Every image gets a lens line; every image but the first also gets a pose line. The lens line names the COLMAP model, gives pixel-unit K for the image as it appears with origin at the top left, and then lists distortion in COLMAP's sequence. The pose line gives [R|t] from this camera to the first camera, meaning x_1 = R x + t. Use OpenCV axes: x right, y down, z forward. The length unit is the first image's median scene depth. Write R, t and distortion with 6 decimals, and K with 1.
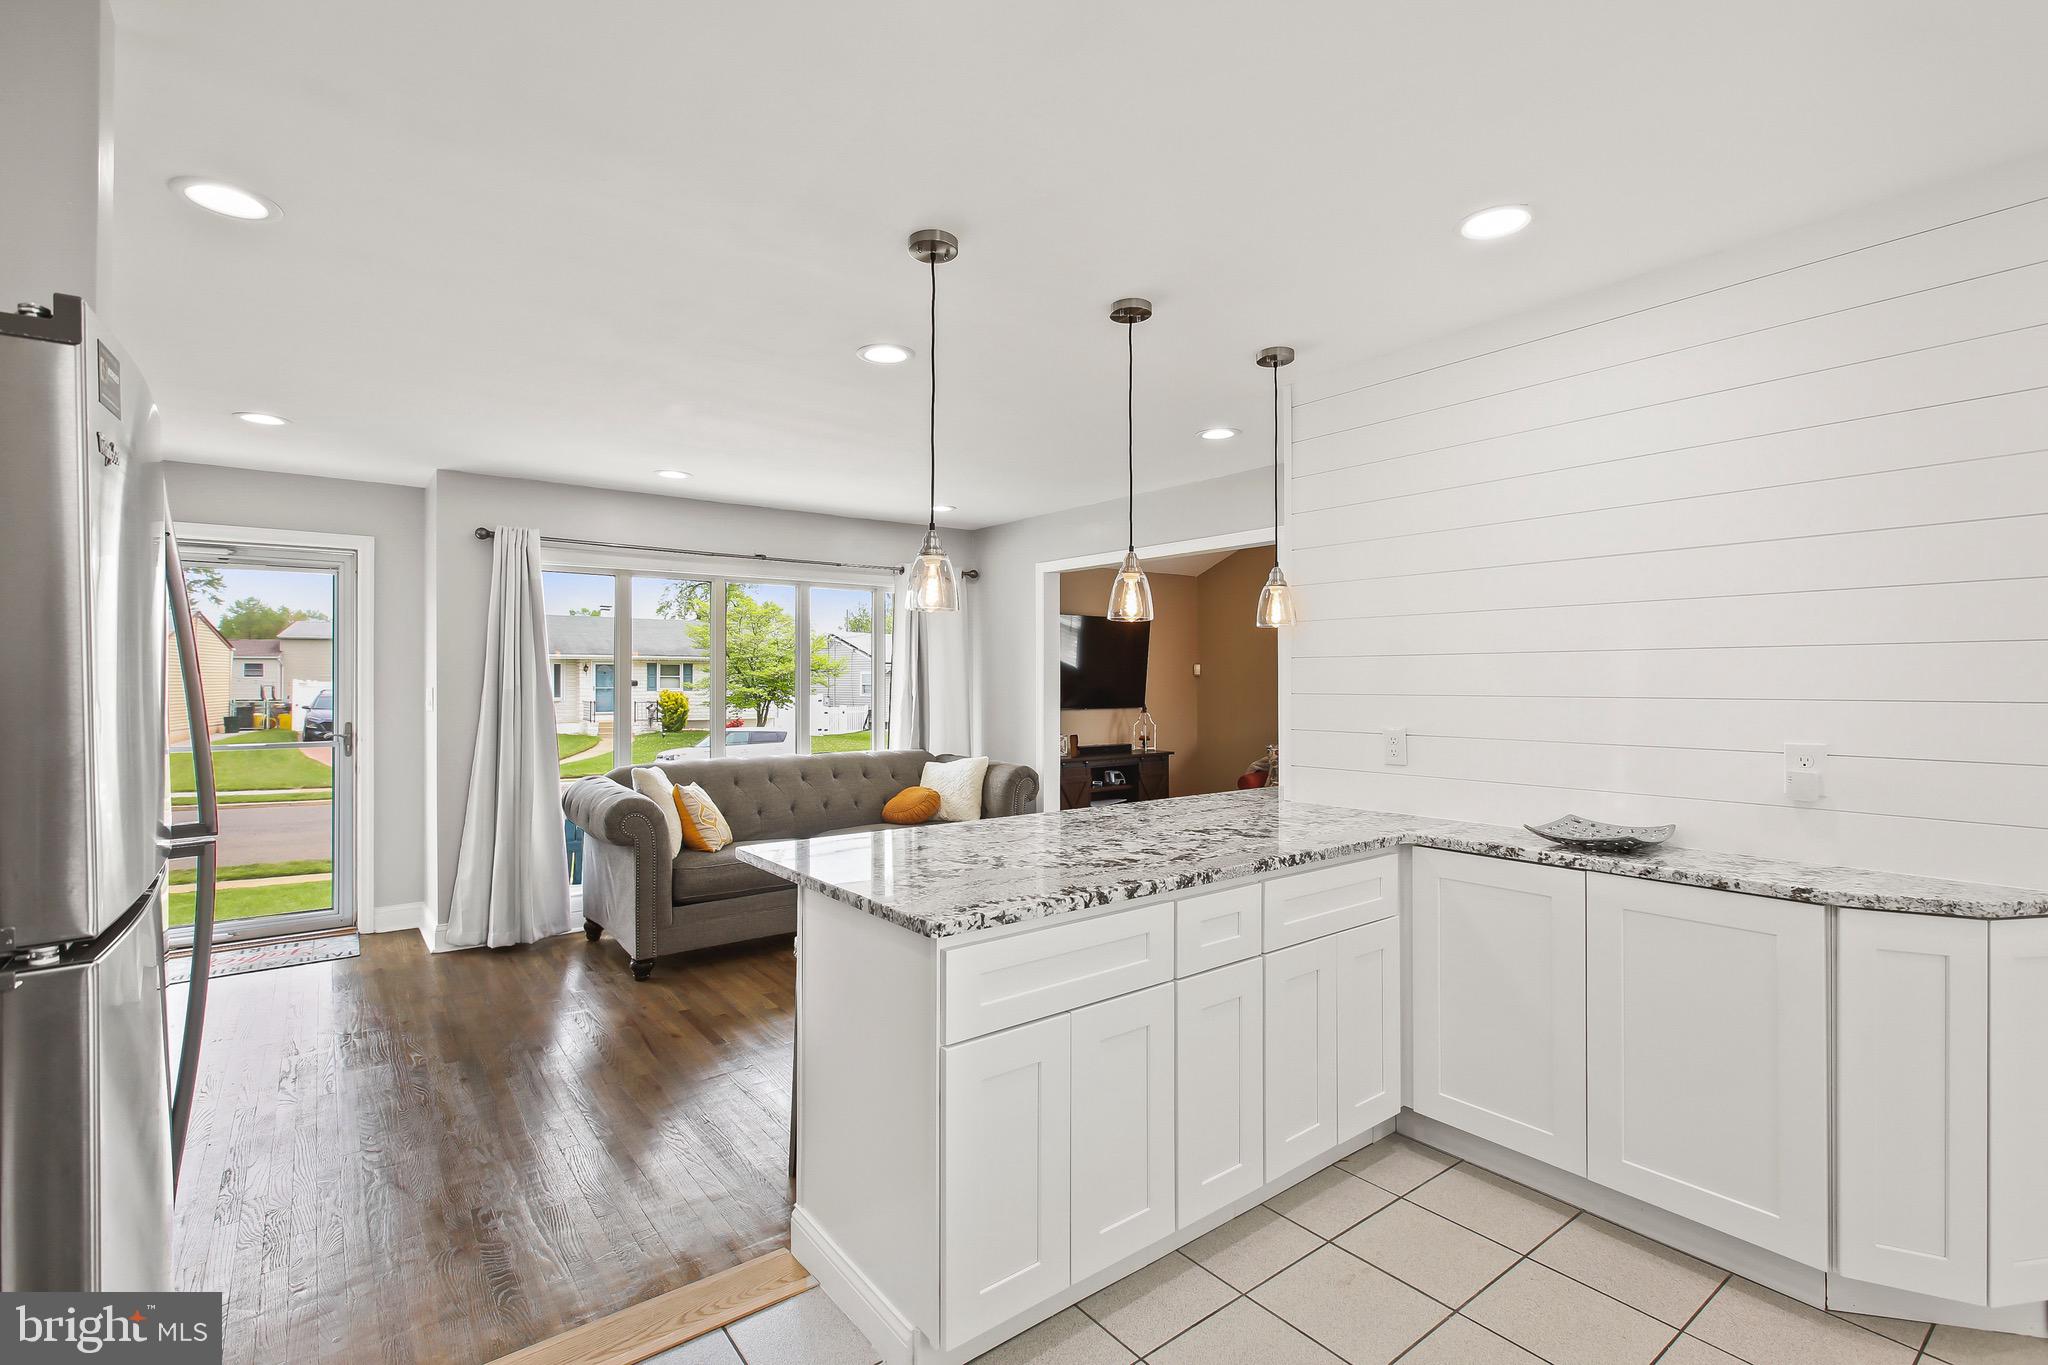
lens RADIAL K [[933.1, 0, 1066.5], [0, 933.1, 681.6], [0, 0, 1]] dist [0.002710, 0.000315]
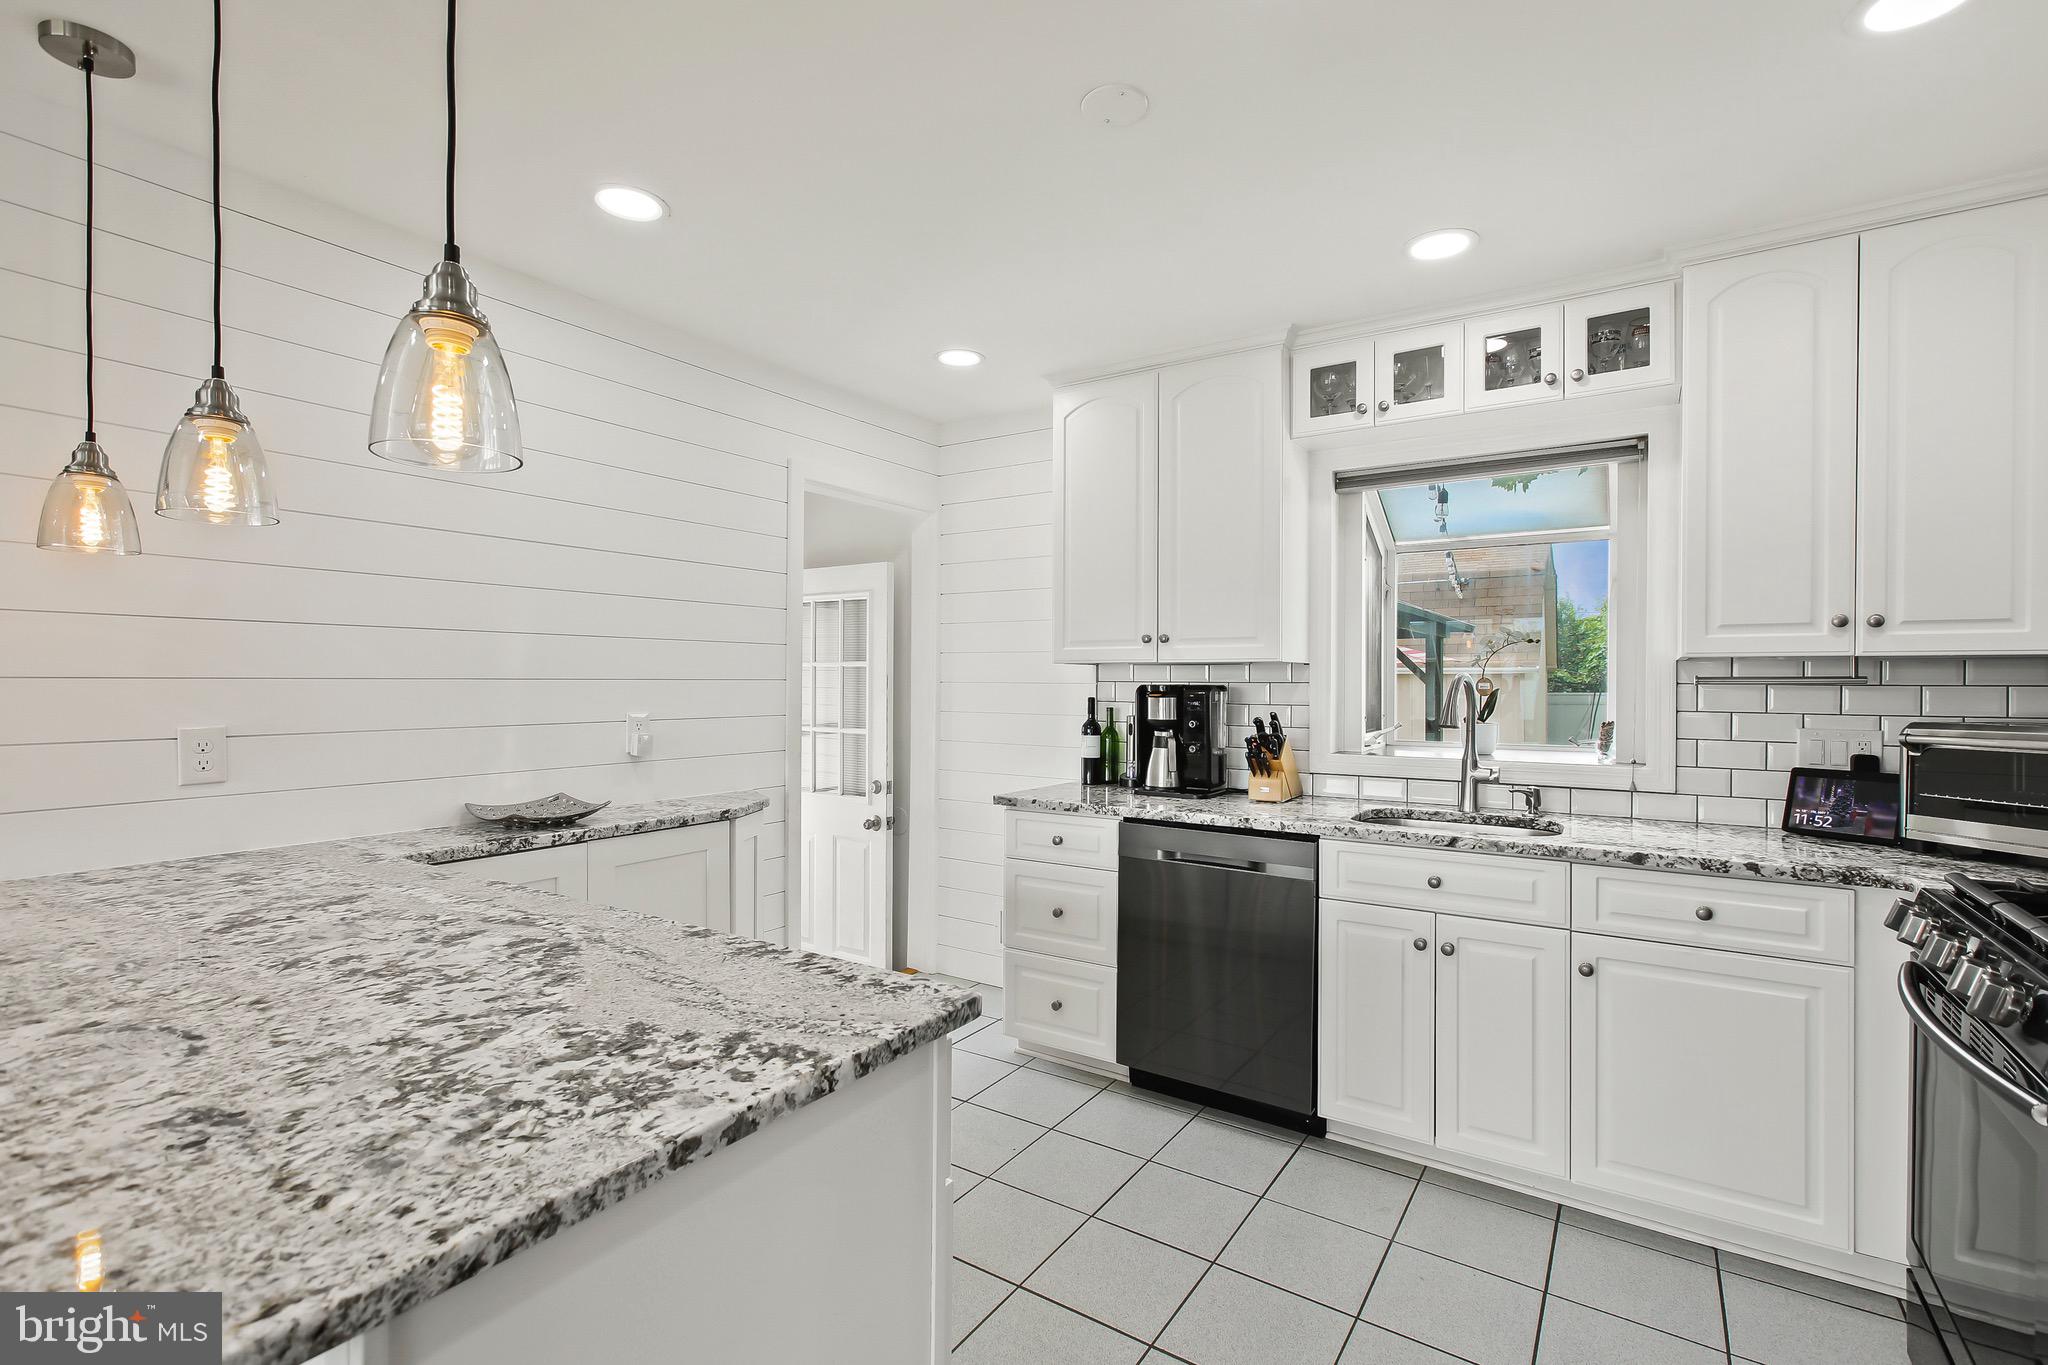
lens RADIAL K [[933.1, 0, 1026.5], [0, 933.1, 677.8], [0, 0, 1]] dist [0.002710, 0.000315]
pose [[-0.309623, -0.005681, 0.950842, -0.551708], [-0.010938, 0.999937, 0.002412, 0.007460], [-0.950796, -0.009653, -0.309666, 0.780763]]
